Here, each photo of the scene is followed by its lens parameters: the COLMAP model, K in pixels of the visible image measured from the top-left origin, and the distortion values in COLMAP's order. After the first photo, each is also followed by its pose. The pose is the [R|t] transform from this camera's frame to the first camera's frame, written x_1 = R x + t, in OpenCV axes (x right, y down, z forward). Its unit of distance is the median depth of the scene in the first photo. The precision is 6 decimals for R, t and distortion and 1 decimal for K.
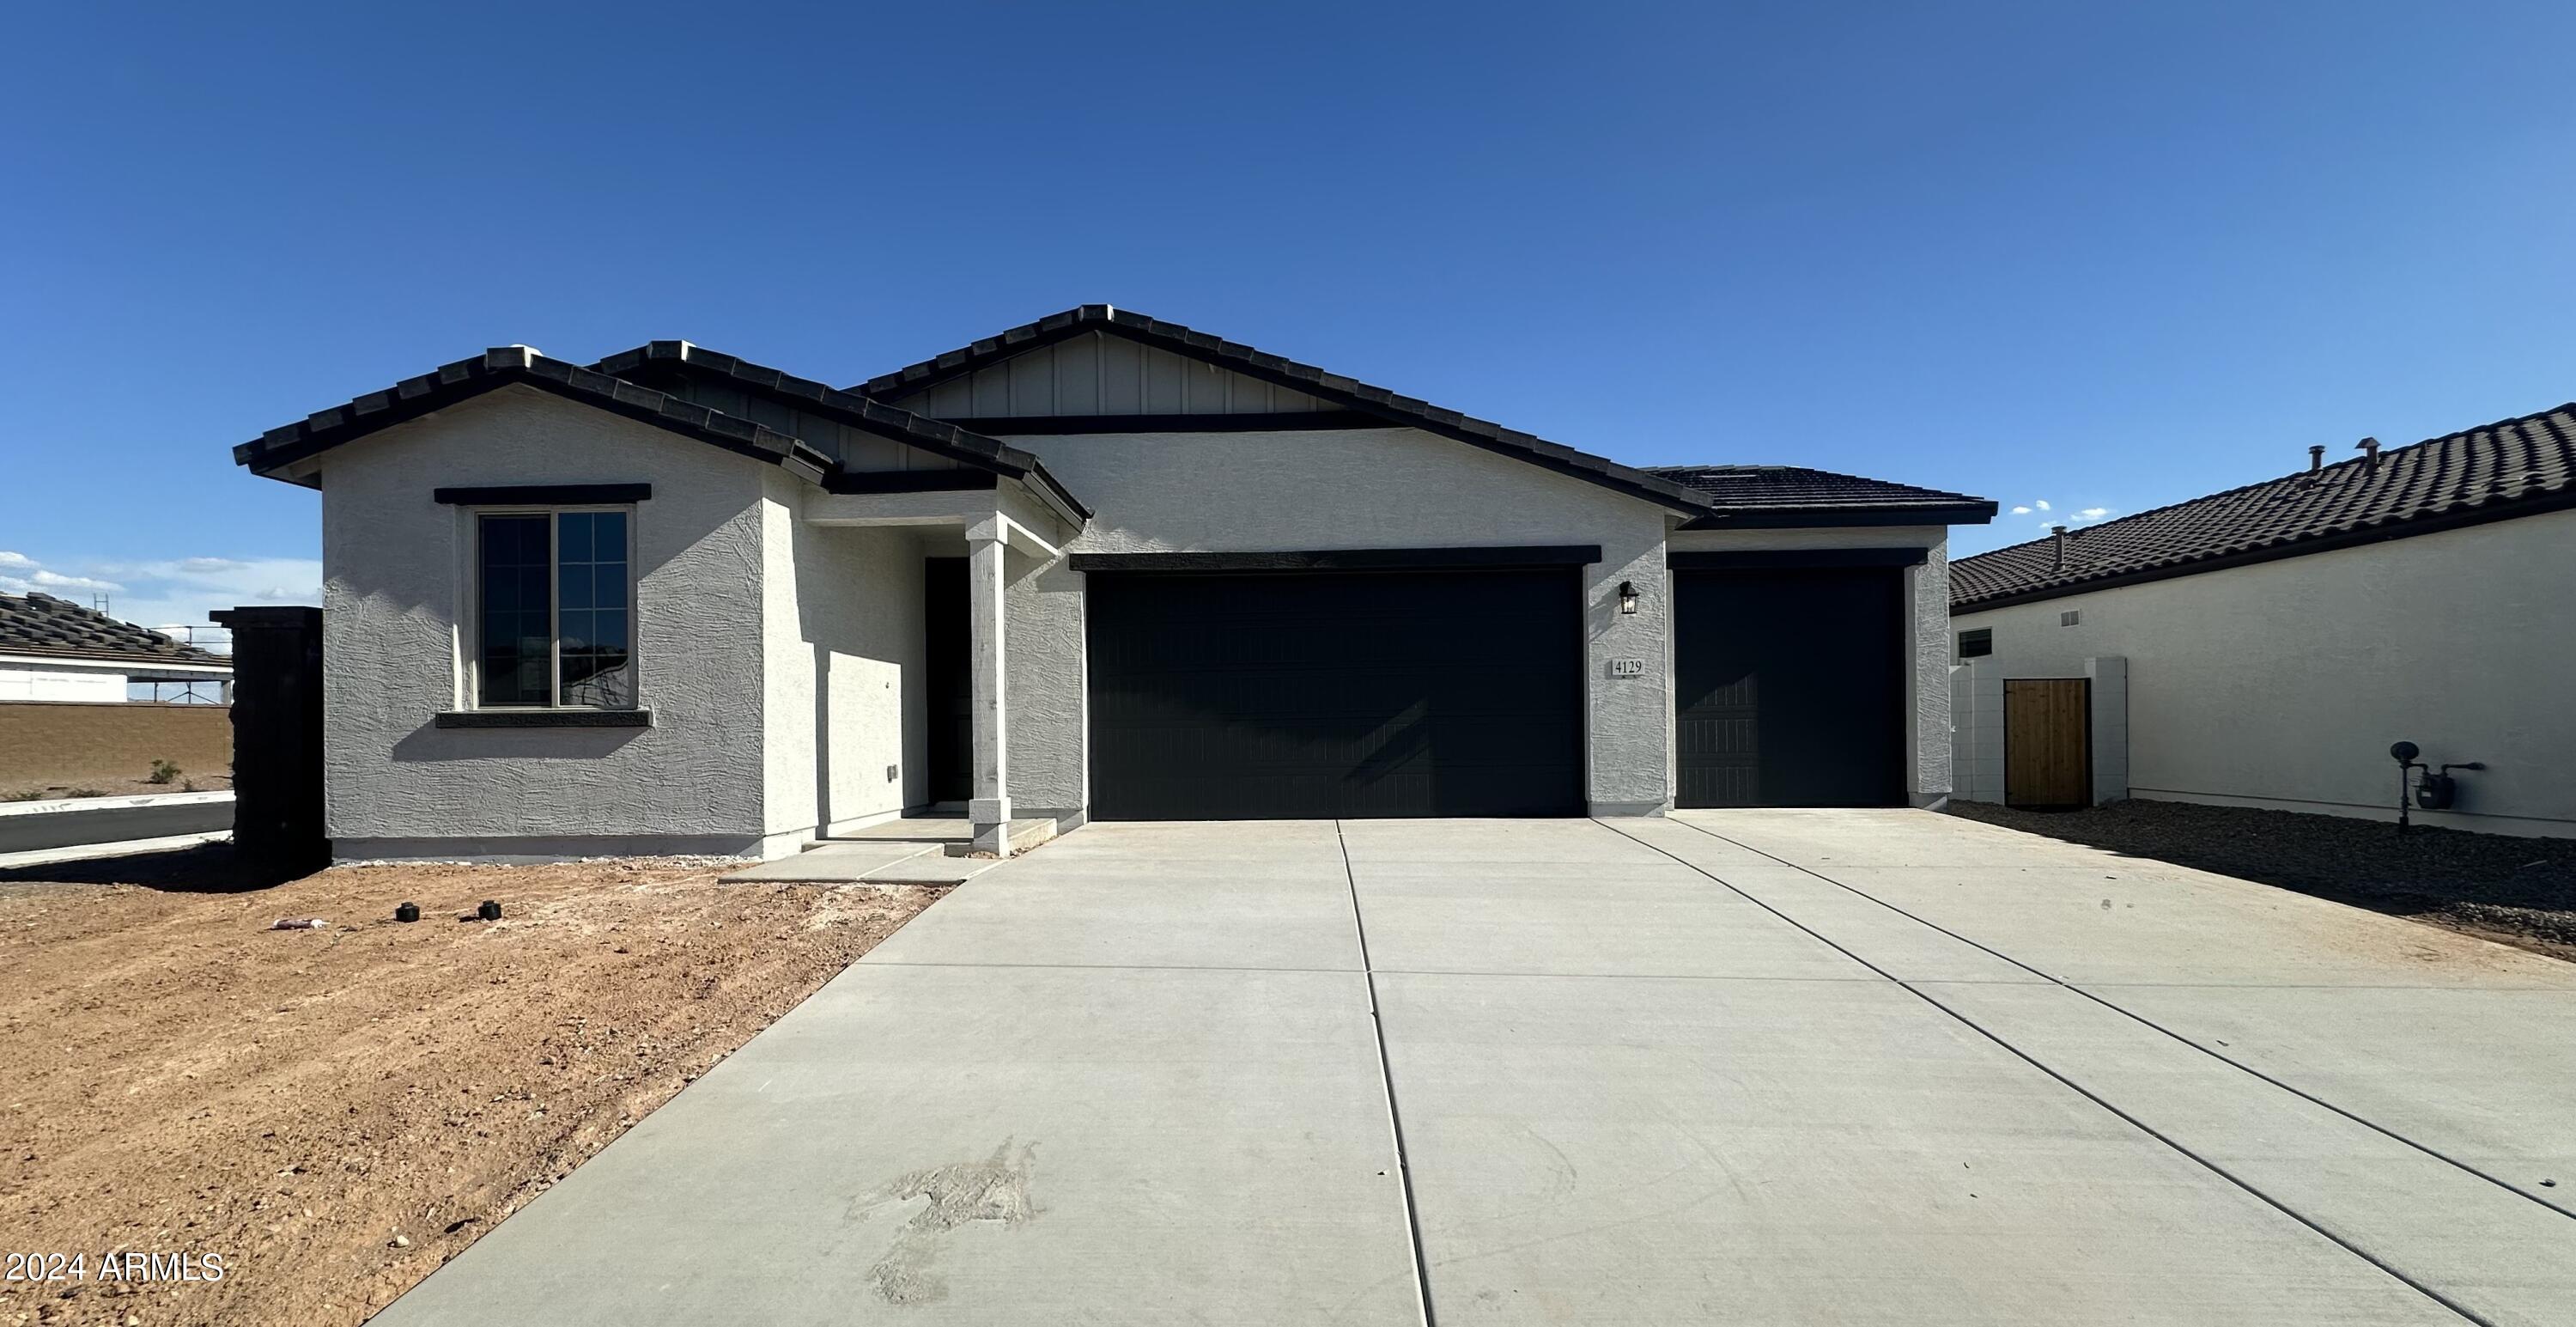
lens RADIAL K [[1025.6, 0, 1291.6], [0, 1025.6, 718.5], [0, 0, 1]] dist [-0.002875, -0.000234]
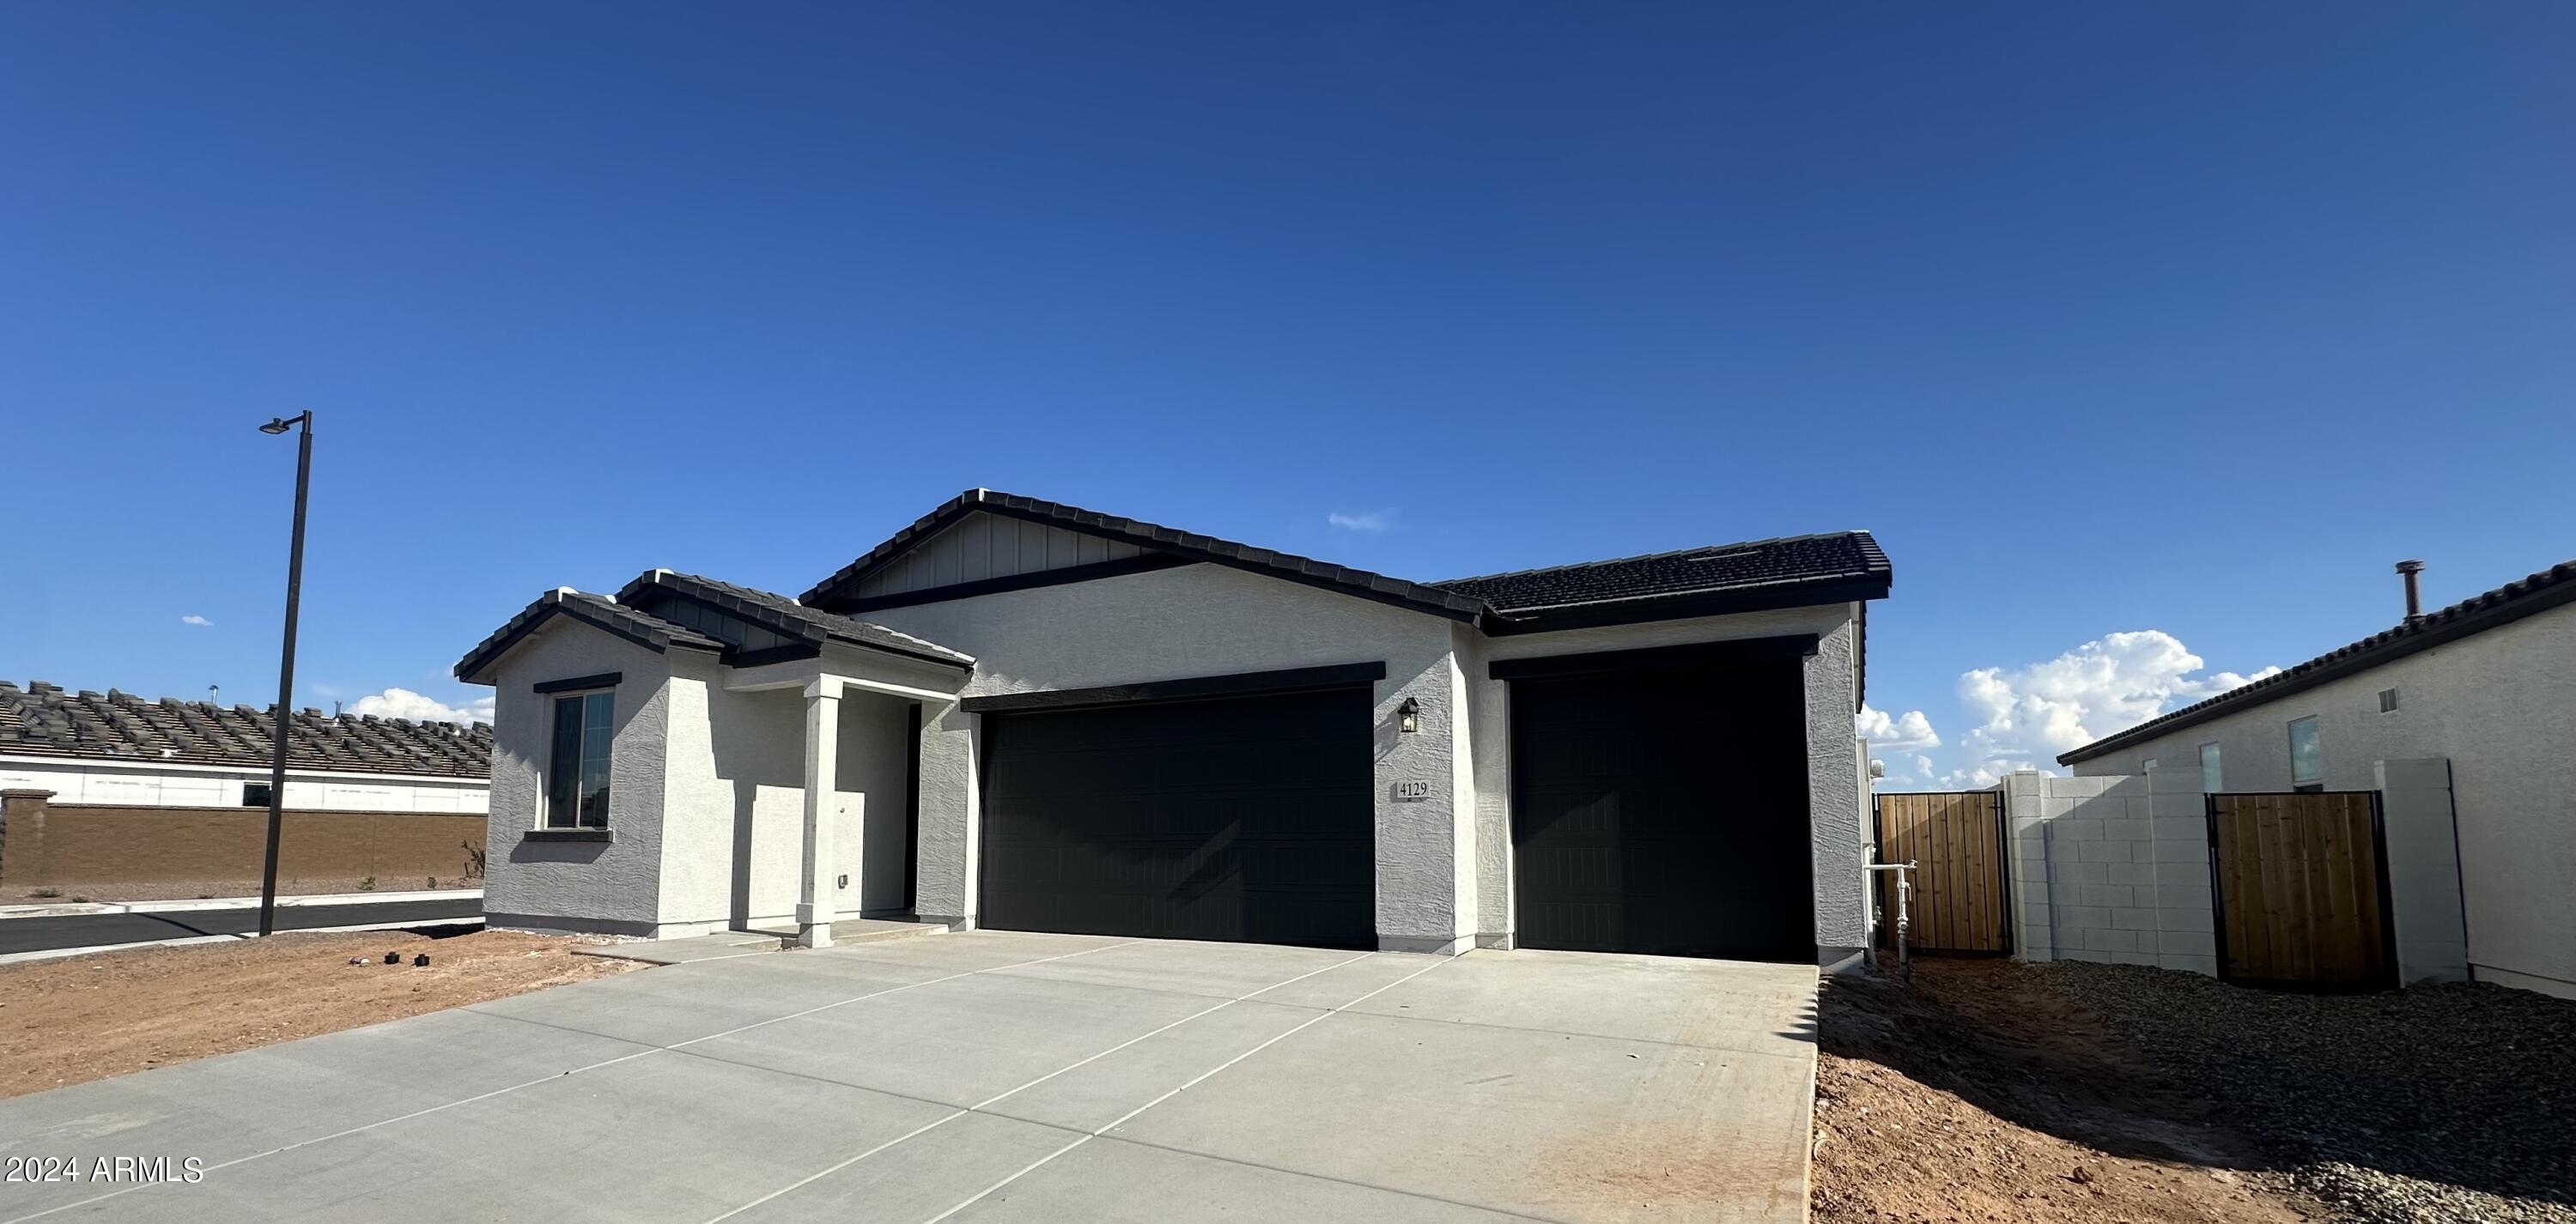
lens RADIAL K [[1065.5, 0, 1242.6], [0, 1065.5, 746.3], [0, 0, 1]] dist [-0.000821, -0.000083]
pose [[0.885340, -0.030038, -0.463974, 0.649660], [-0.008400, 0.996715, -0.080557, -0.009964], [0.464869, 0.075217, 0.882179, 0.076696]]
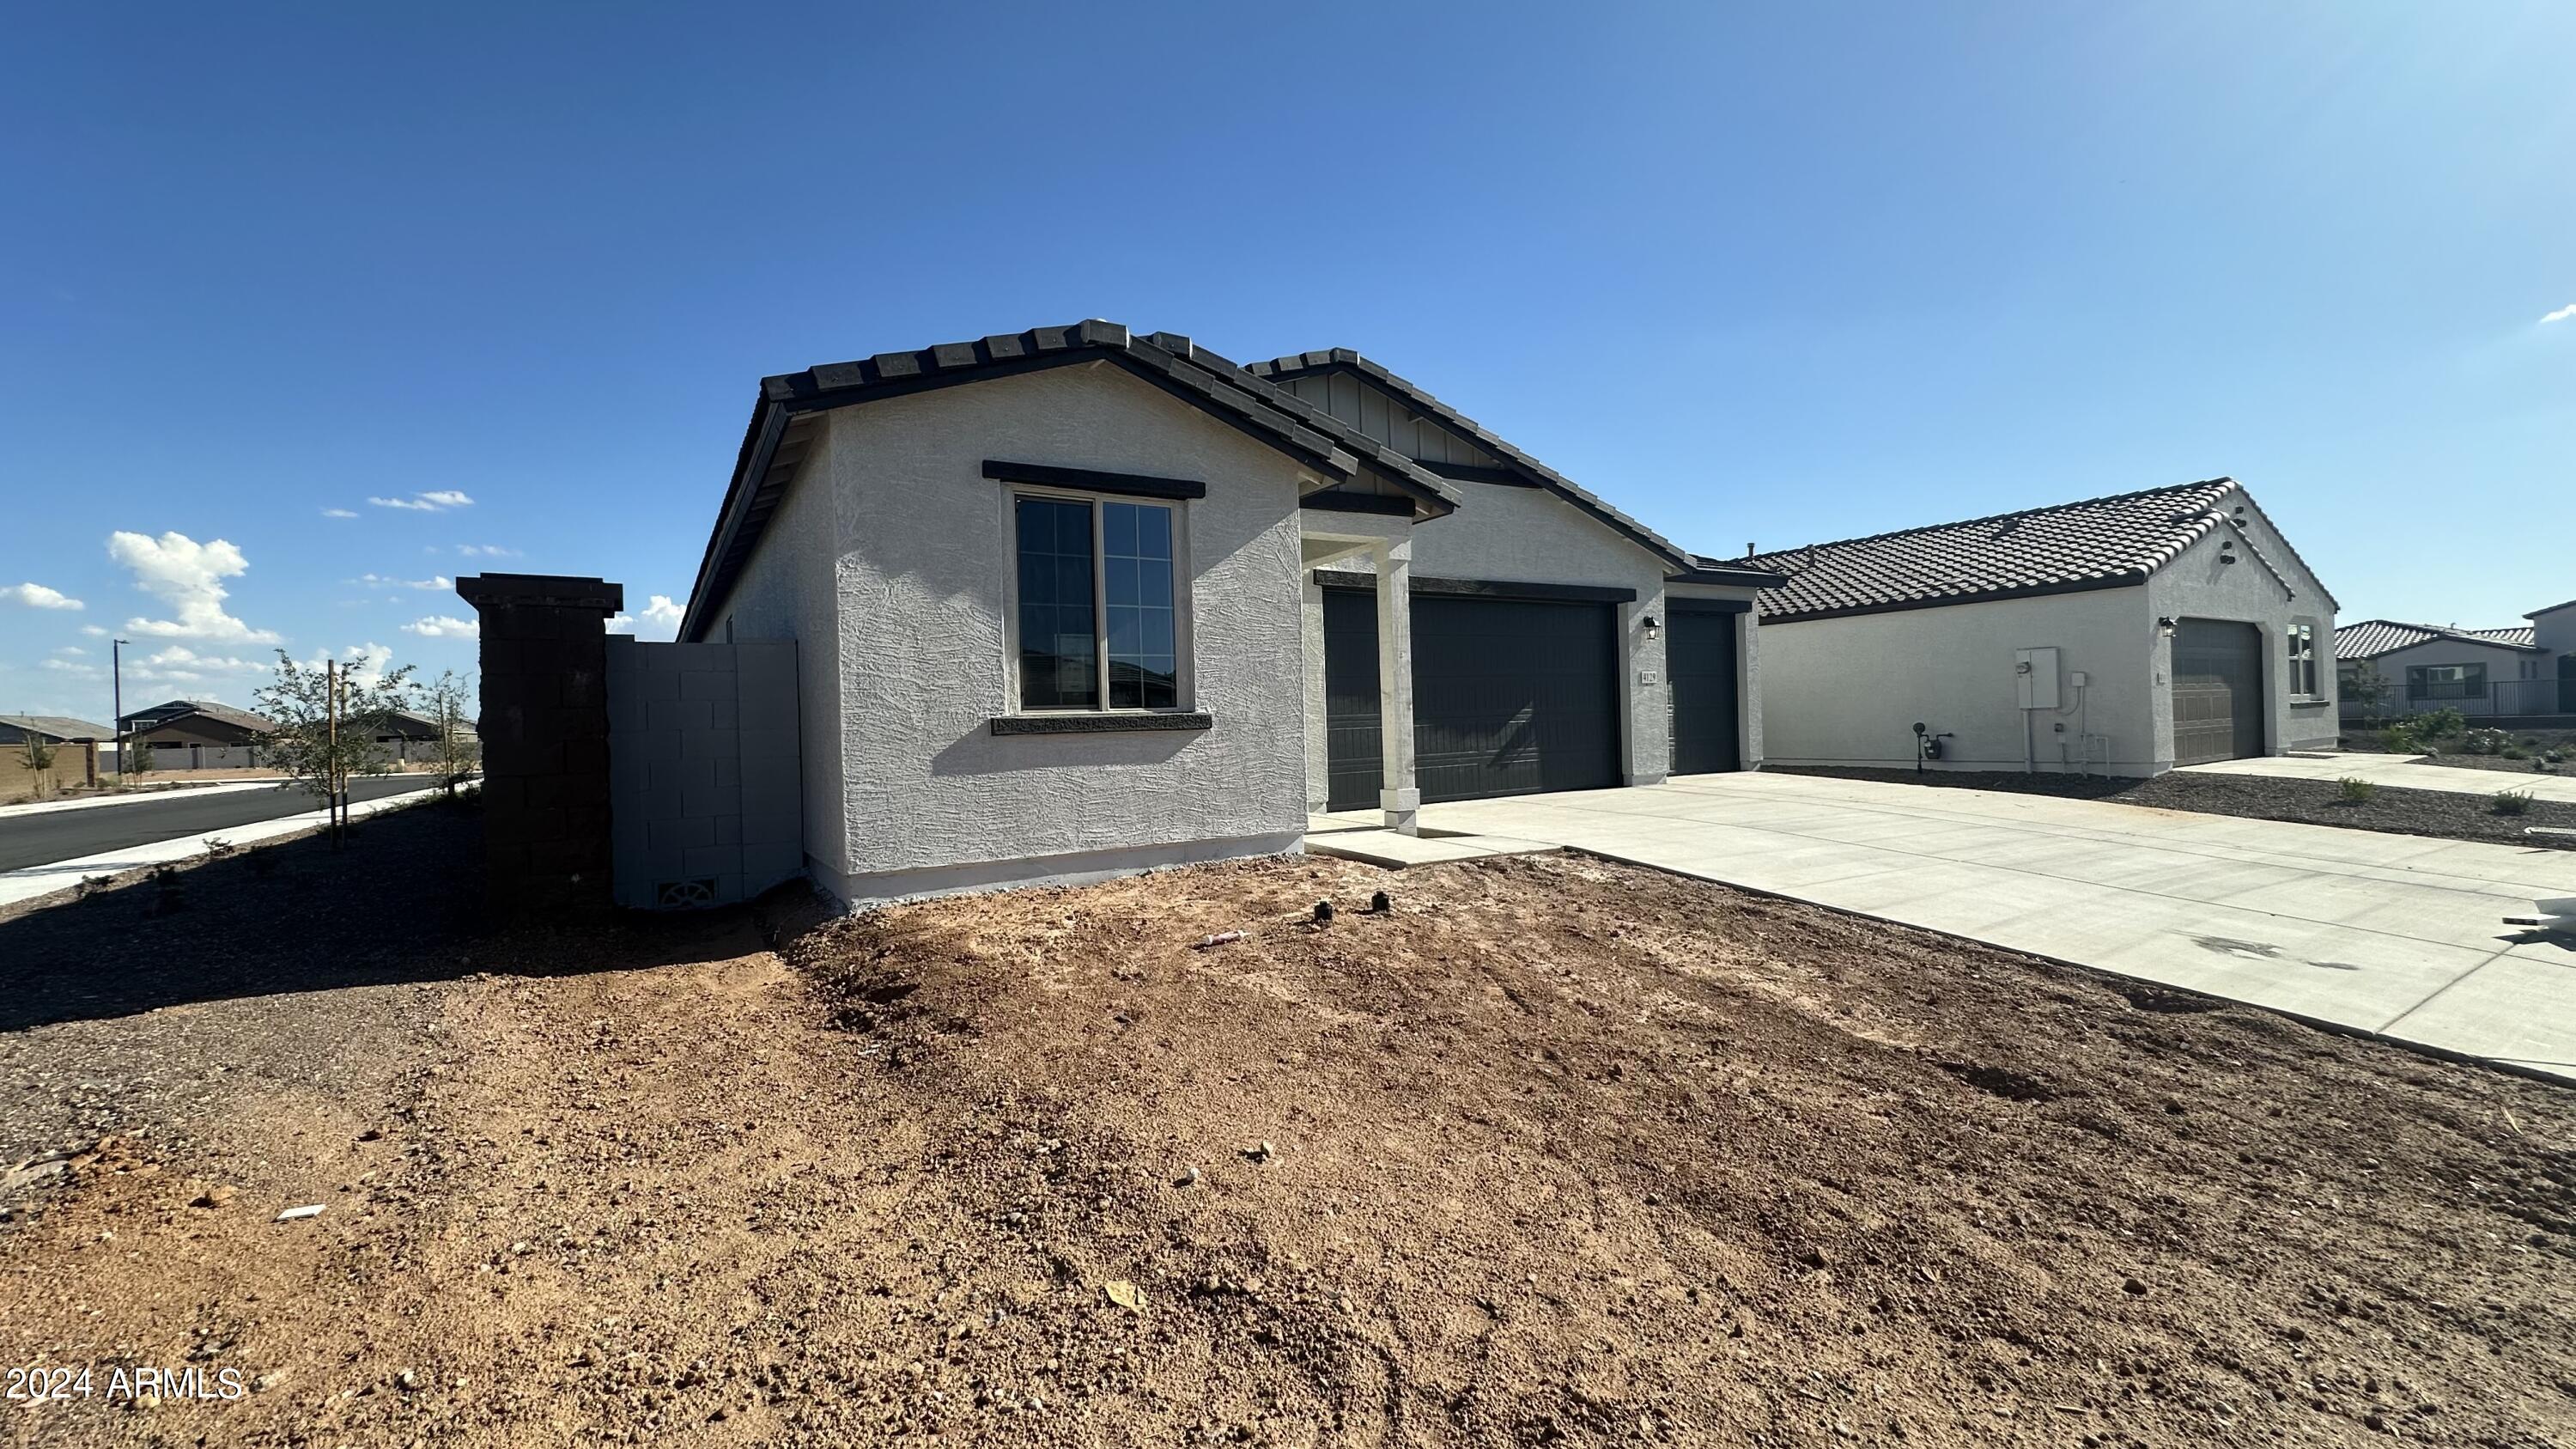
lens RADIAL K [[1026.1, 0, 1288.0], [0, 1026.1, 724.5], [0, 0, 1]] dist [0.000831, 0.000083]
pose [[0.834416, -0.015511, 0.550917, -0.867685], [0.015879, 0.999866, 0.004101, 0.000210], [-0.550906, 0.005326, 0.834550, 0.104613]]
